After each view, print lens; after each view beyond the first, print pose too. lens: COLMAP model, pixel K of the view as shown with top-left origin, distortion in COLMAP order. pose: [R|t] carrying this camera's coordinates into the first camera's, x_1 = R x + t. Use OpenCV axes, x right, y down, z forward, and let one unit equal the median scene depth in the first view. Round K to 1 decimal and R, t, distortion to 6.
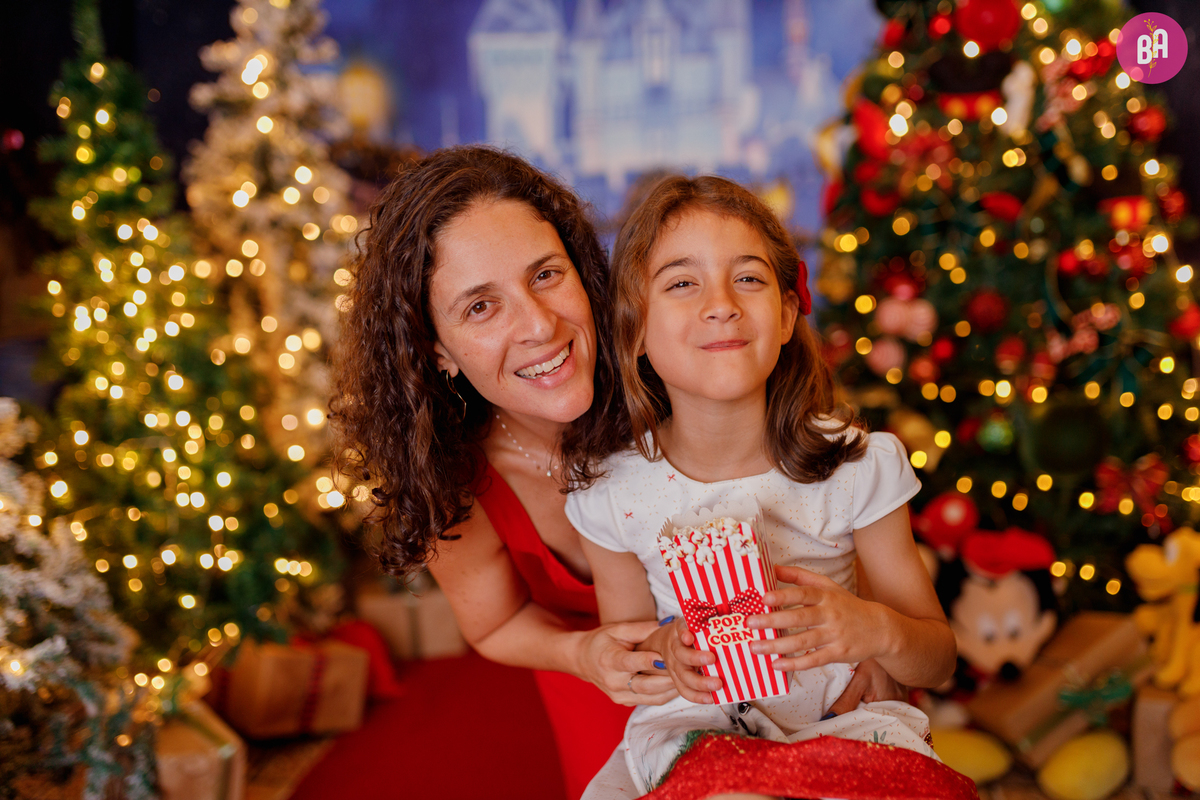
lens RADIAL K [[1142.9, 0, 602.4], [0, 1142.9, 403.8], [0, 0, 1]] dist [-0.003139, 0.000000]
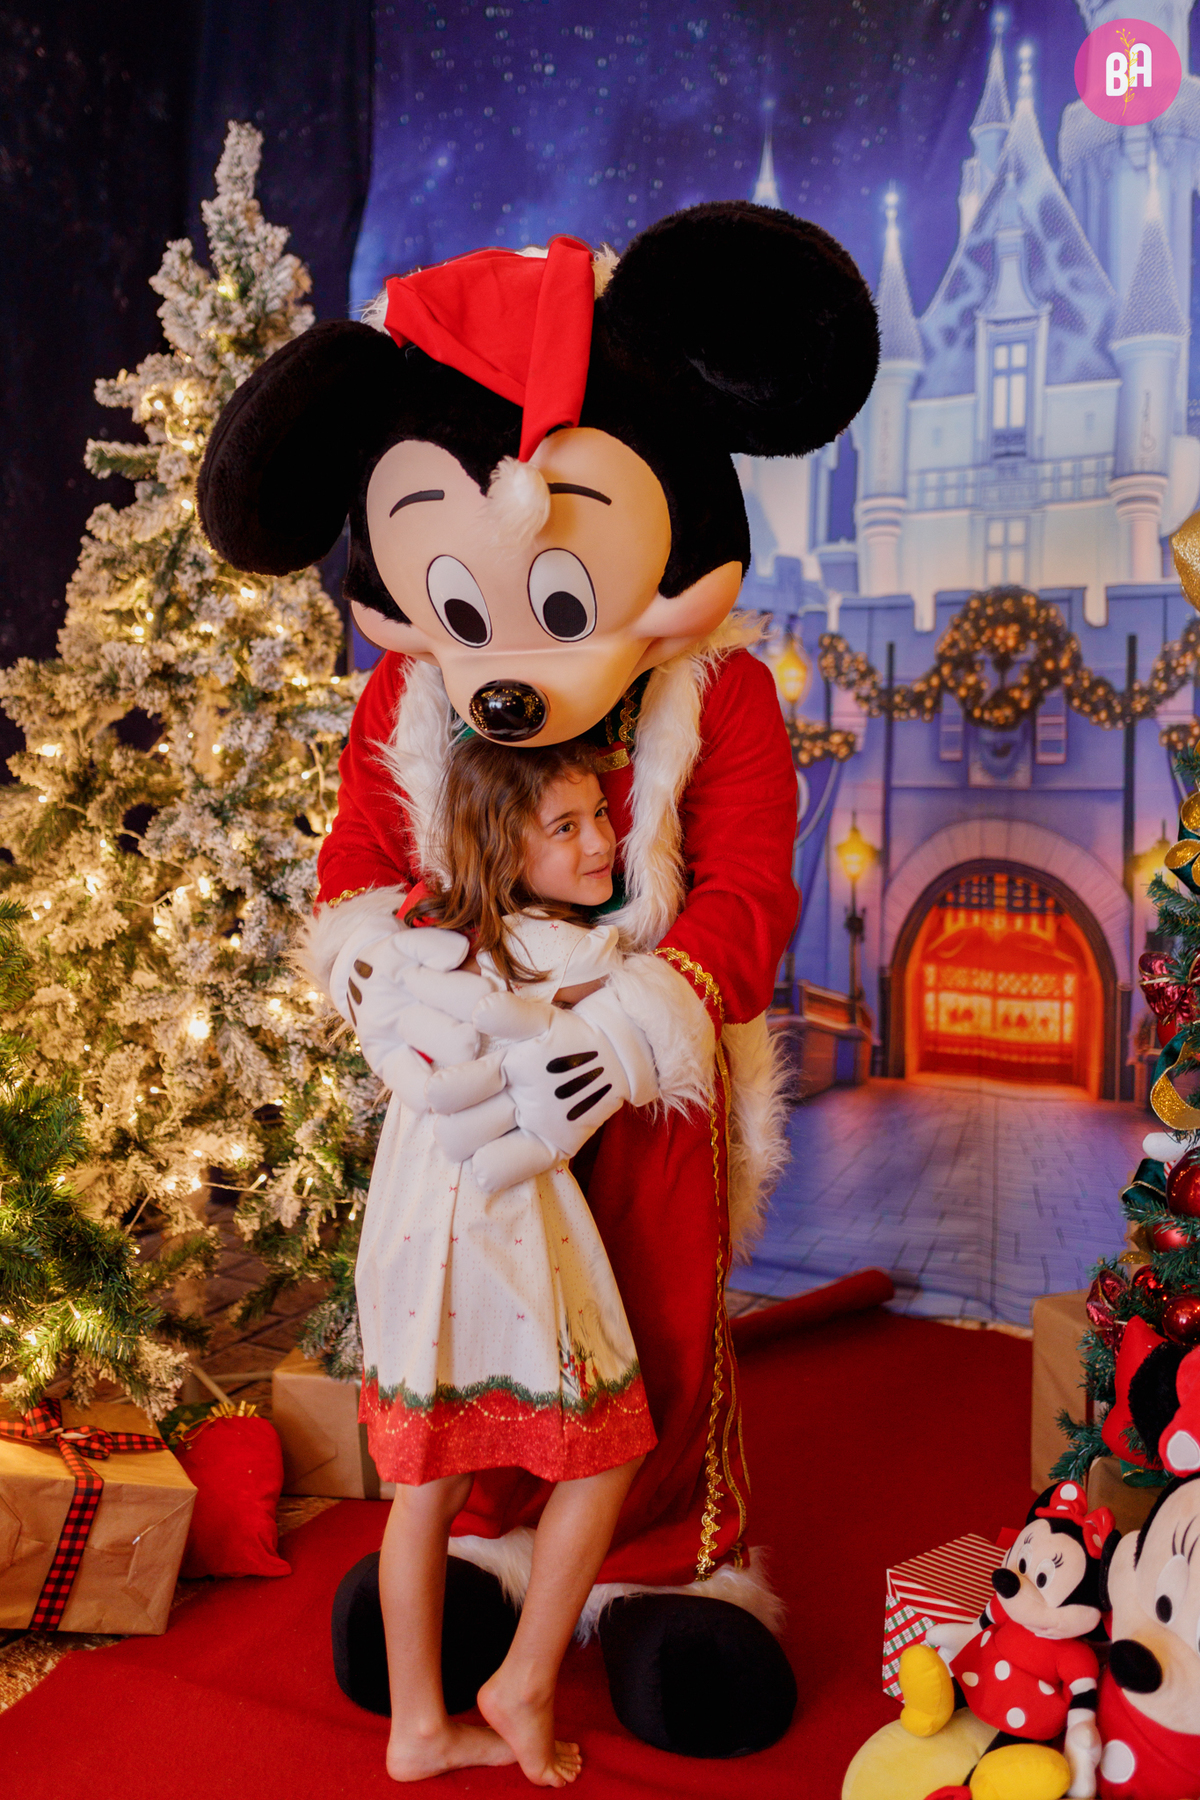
lens RADIAL K [[1755.2, 0, 698.2], [0, 1755.2, 804.9], [0, 0, 1]] dist [-0.003670, 0.000000]
pose [[0.935564, 0.065288, -0.347070, 0.315231], [-0.092676, 0.993708, -0.062891, -0.077436], [0.340780, 0.091003, 0.935728, 0.351173]]
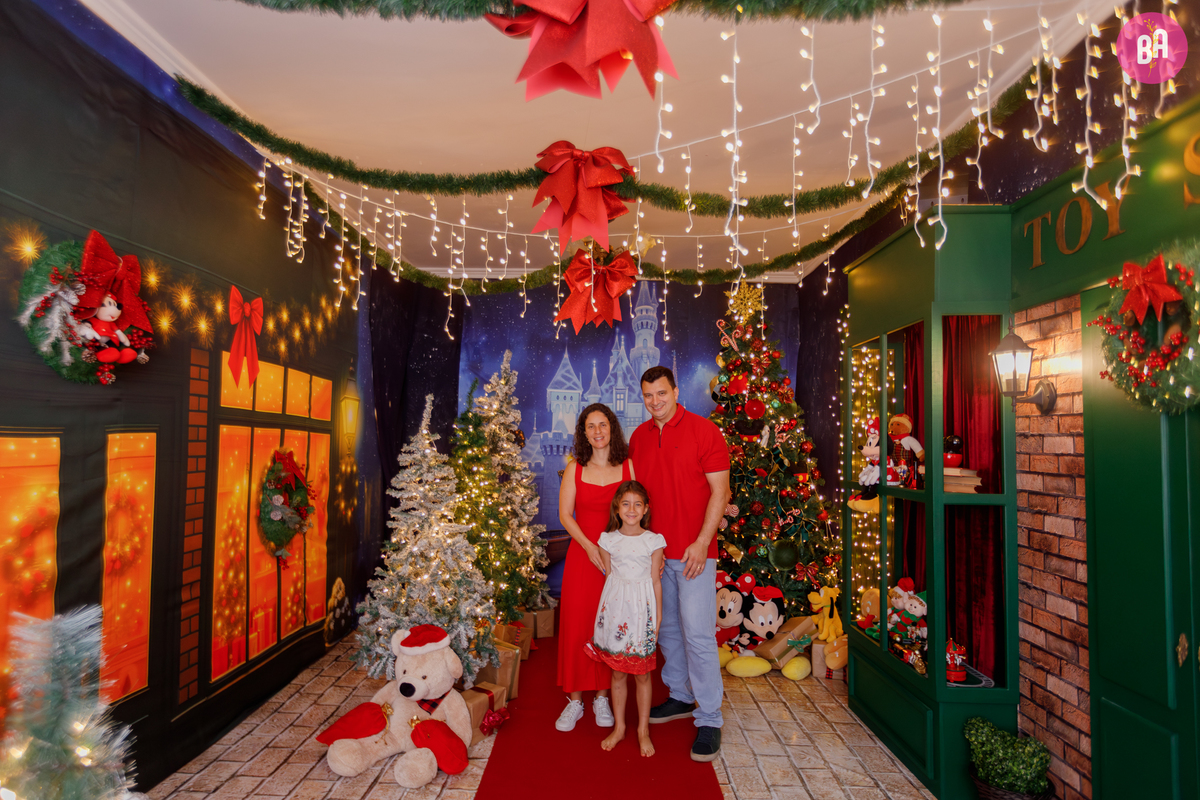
lens RADIAL K [[640.4, 0, 582.7], [0, 640.4, 412.5], [0, 0, 1]] dist [0.009552, -0.006713]
pose [[0.991894, 0.058937, 0.112576, -0.301121], [-0.034183, 0.977032, -0.210332, 0.038379], [-0.122386, 0.204779, 0.971127, -0.577200]]
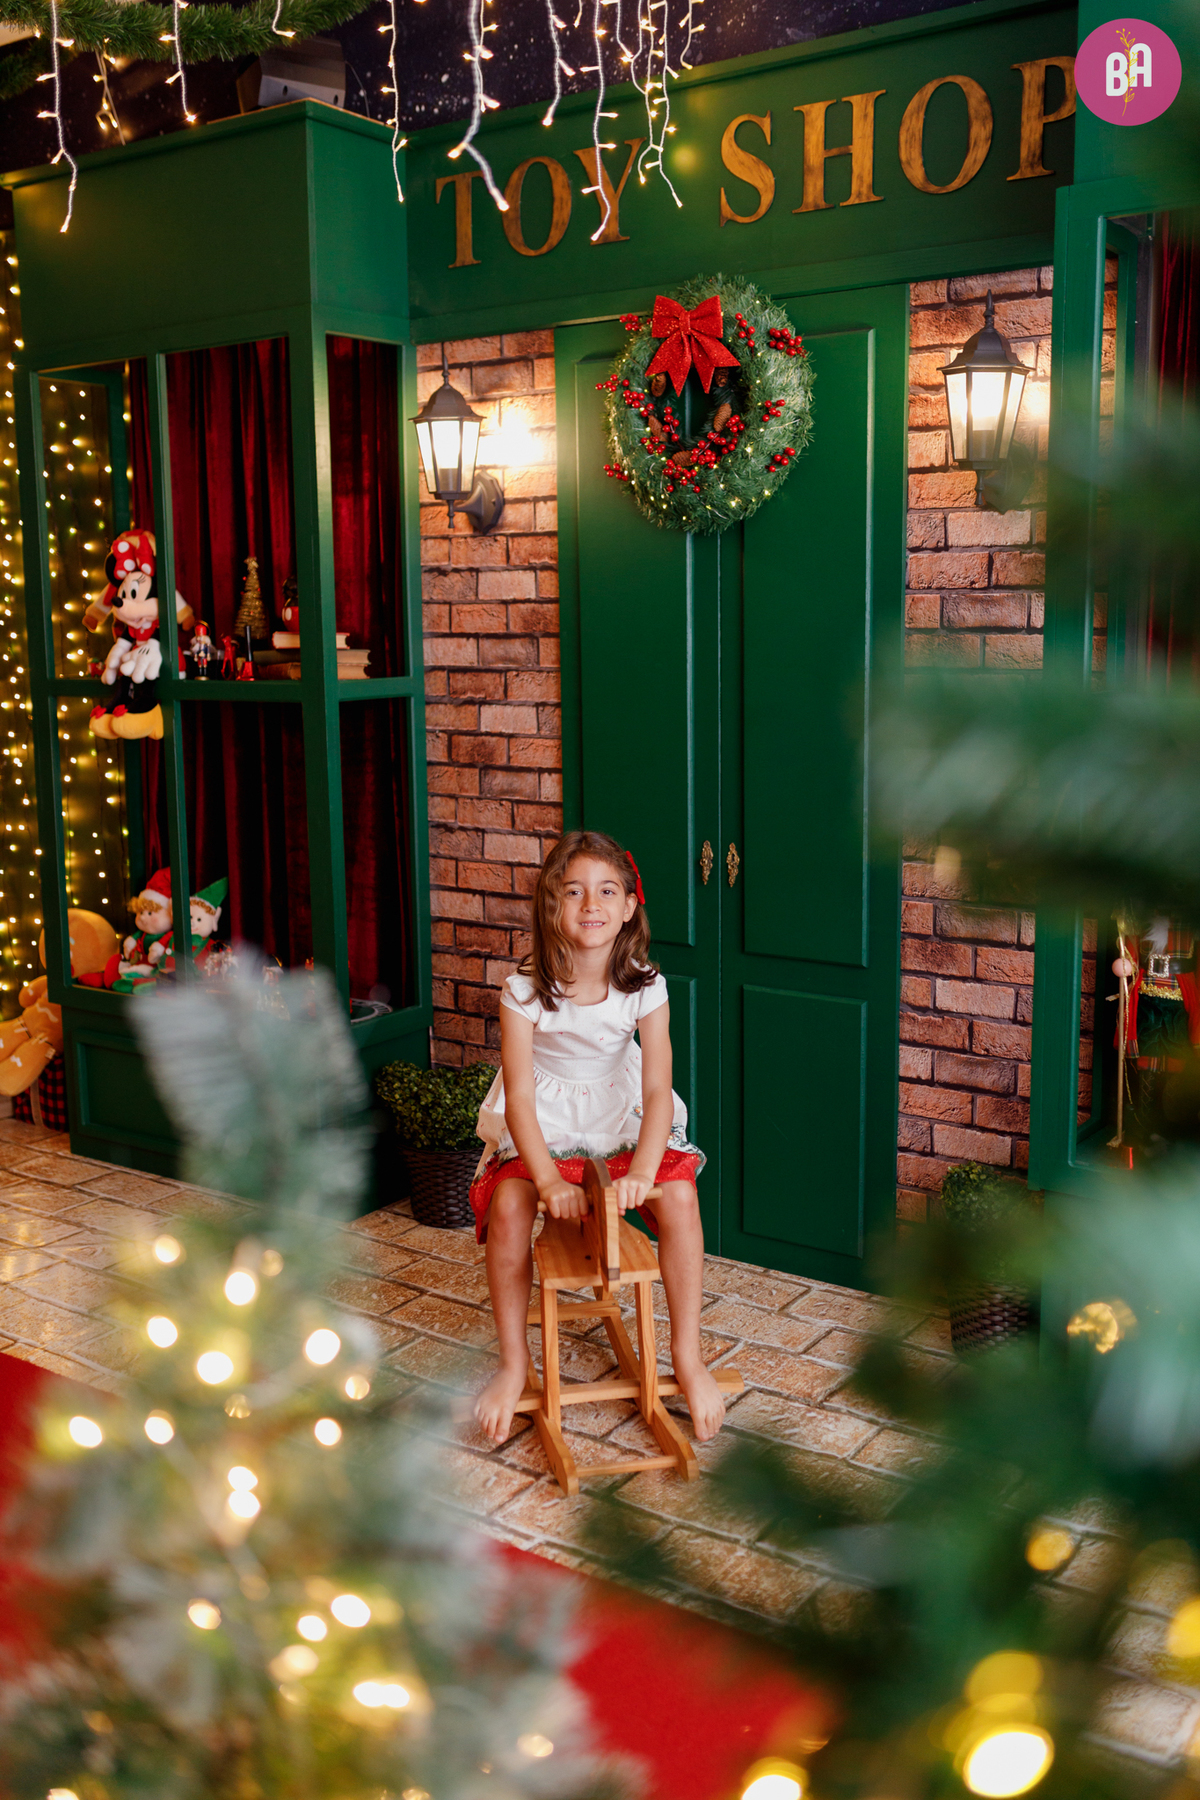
lens RADIAL K [[1600.5, 0, 583.7], [0, 1600.5, 864.7], [0, 0, 1]] dist [-0.008154, -0.011410]
pose [[0.445358, -0.108632, 0.888738, -0.703230], [0.142497, 0.988560, 0.049426, 0.045358], [-0.883941, 0.104630, 0.455743, -0.433219]]
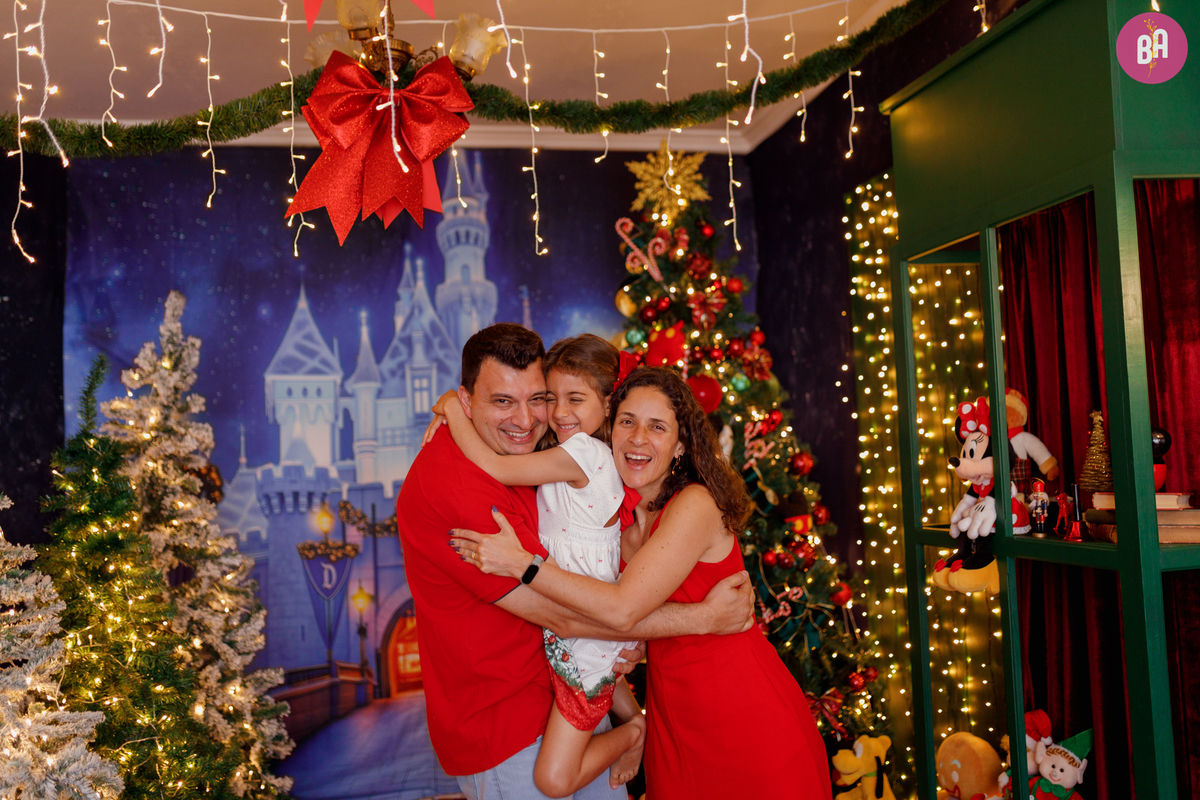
lens RADIAL K [[1142.9, 0, 611.7], [0, 1142.9, 403.3], [0, 0, 1]] dist [-0.003139, 0.000000]
pose [[0.935765, 0.007518, 0.352545, -0.308056], [0.071849, 0.974734, -0.211496, -0.019295], [-0.345228, 0.223241, 0.911582, -0.328588]]
